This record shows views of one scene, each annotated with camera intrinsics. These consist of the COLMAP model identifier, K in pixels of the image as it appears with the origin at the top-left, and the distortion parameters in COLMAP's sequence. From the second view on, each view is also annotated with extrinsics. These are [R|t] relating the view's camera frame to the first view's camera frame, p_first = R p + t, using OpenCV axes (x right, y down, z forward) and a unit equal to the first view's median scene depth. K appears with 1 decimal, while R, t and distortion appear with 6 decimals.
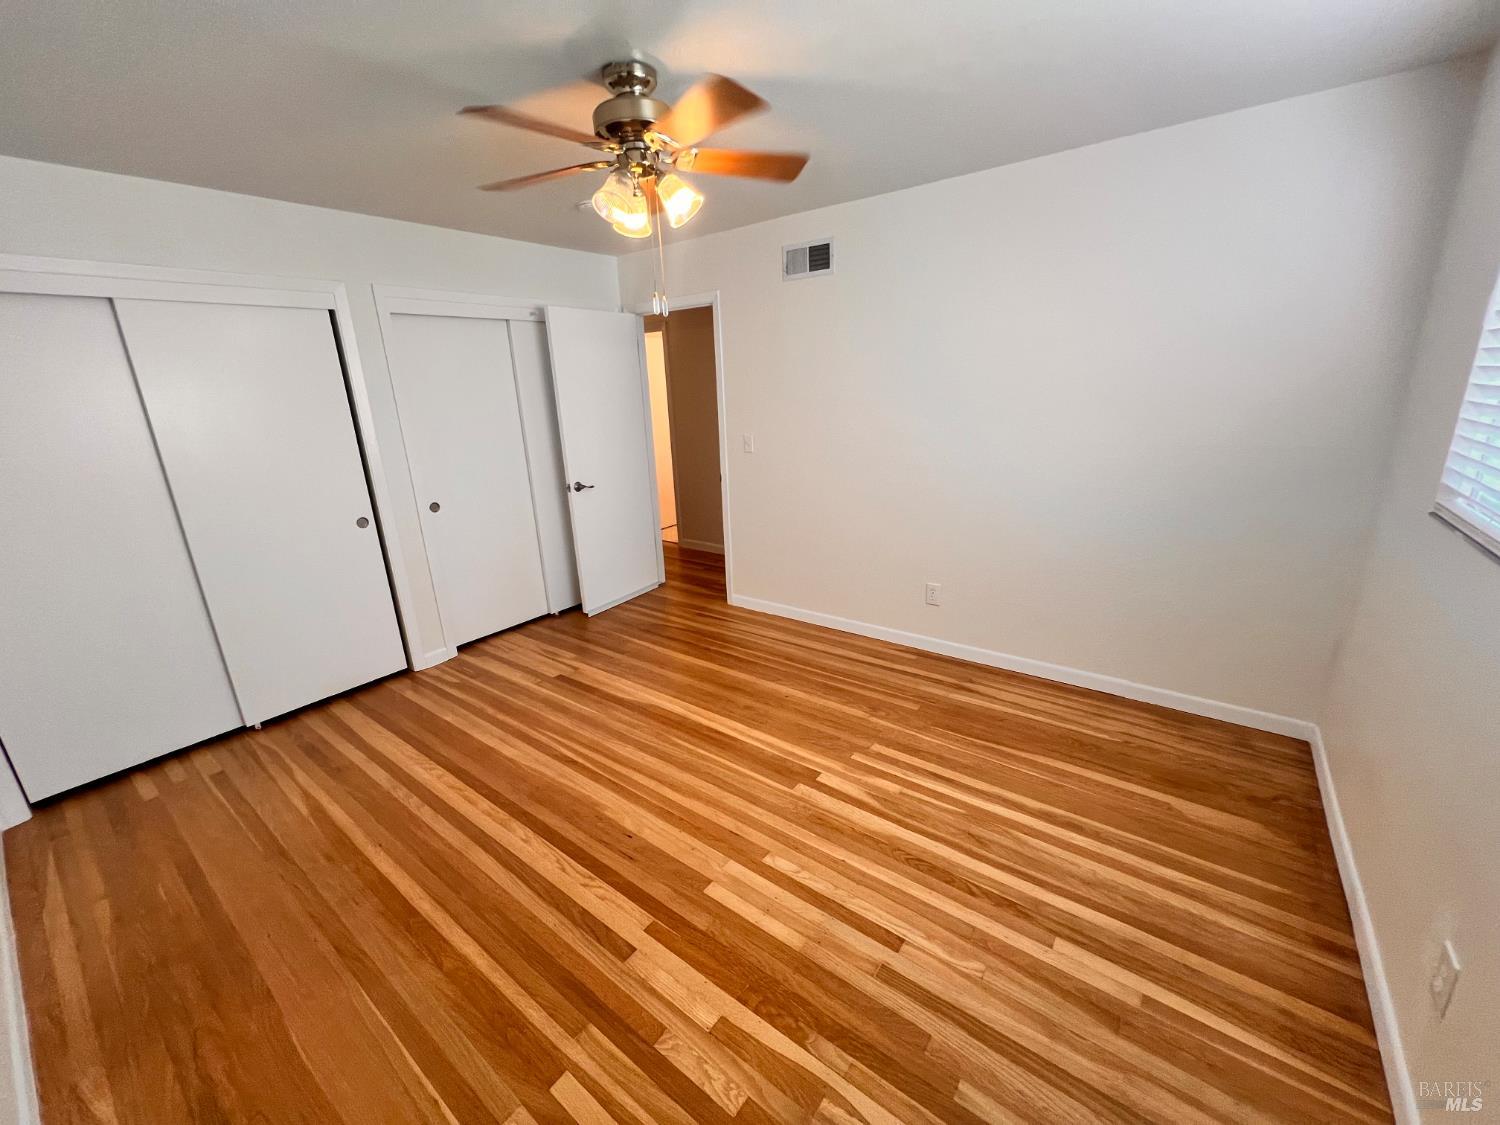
lens RADIAL K [[598.9, 0, 749.9], [0, 598.9, 560.2], [0, 0, 1]] dist [-0.002027, -0.000315]
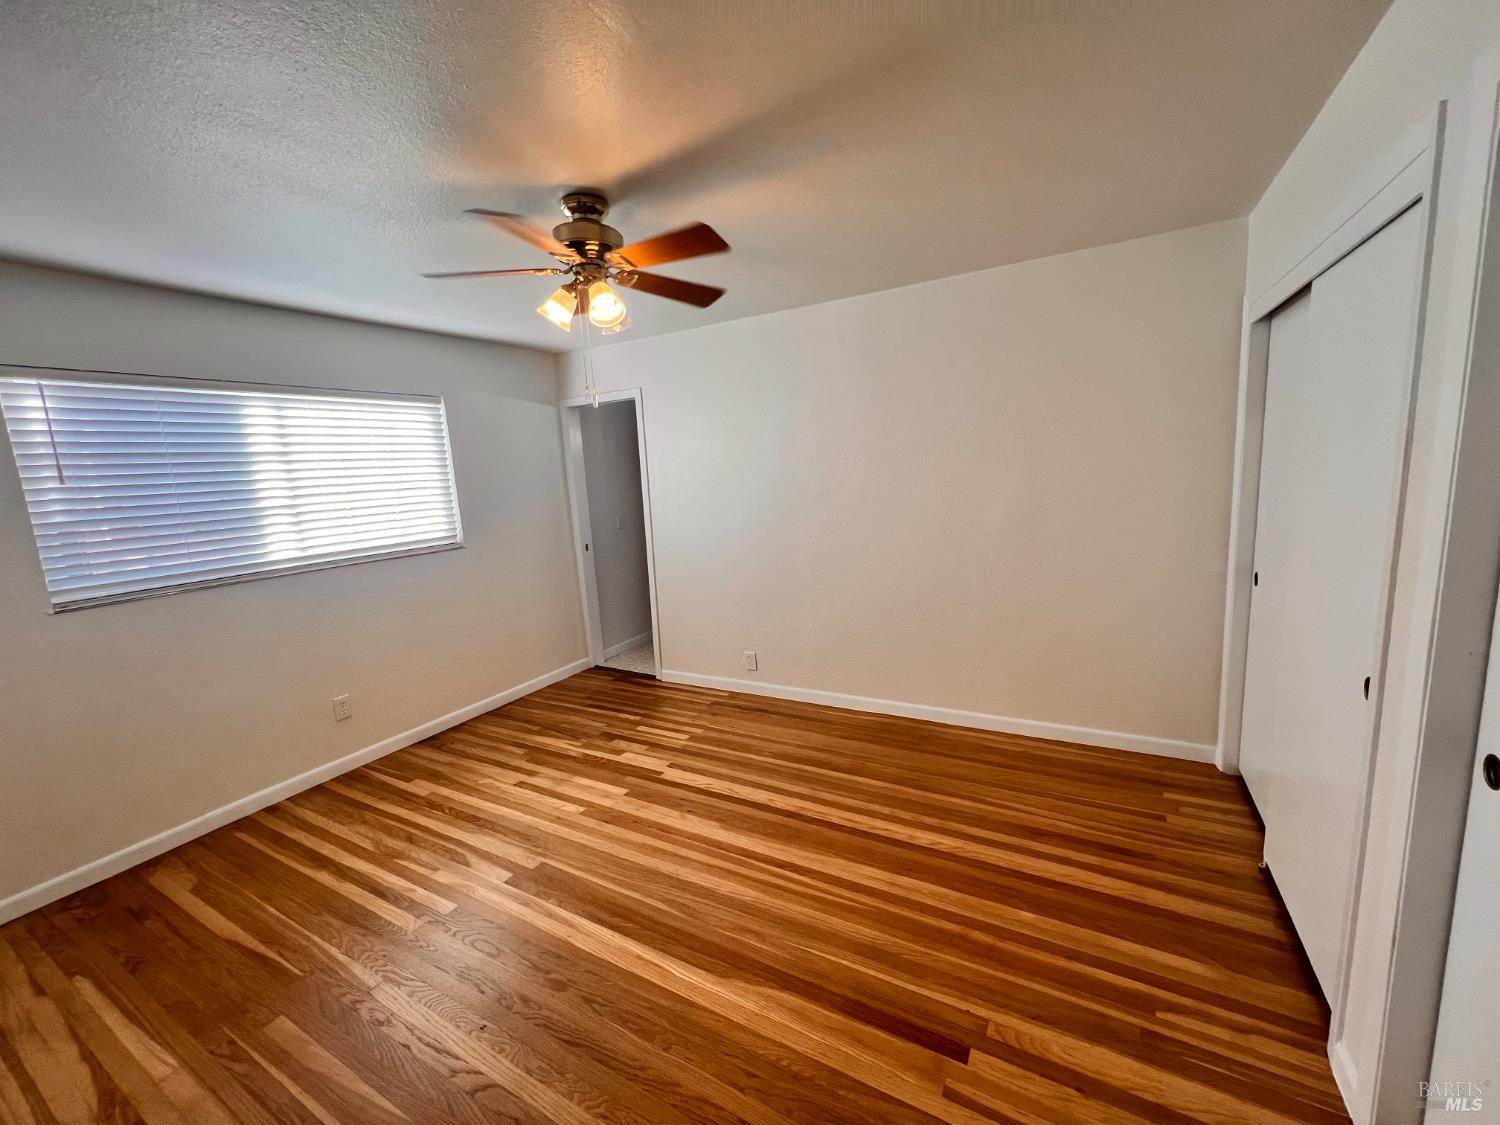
lens RADIAL K [[598.9, 0, 749.9], [0, 598.9, 560.2], [0, 0, 1]] dist [-0.002027, -0.000315]
pose [[-0.985637, 0.118634, -0.120194, -0.241439], [0.055780, 0.900456, 0.431355, -0.558175], [0.159403, 0.418455, -0.894140, 1.963223]]
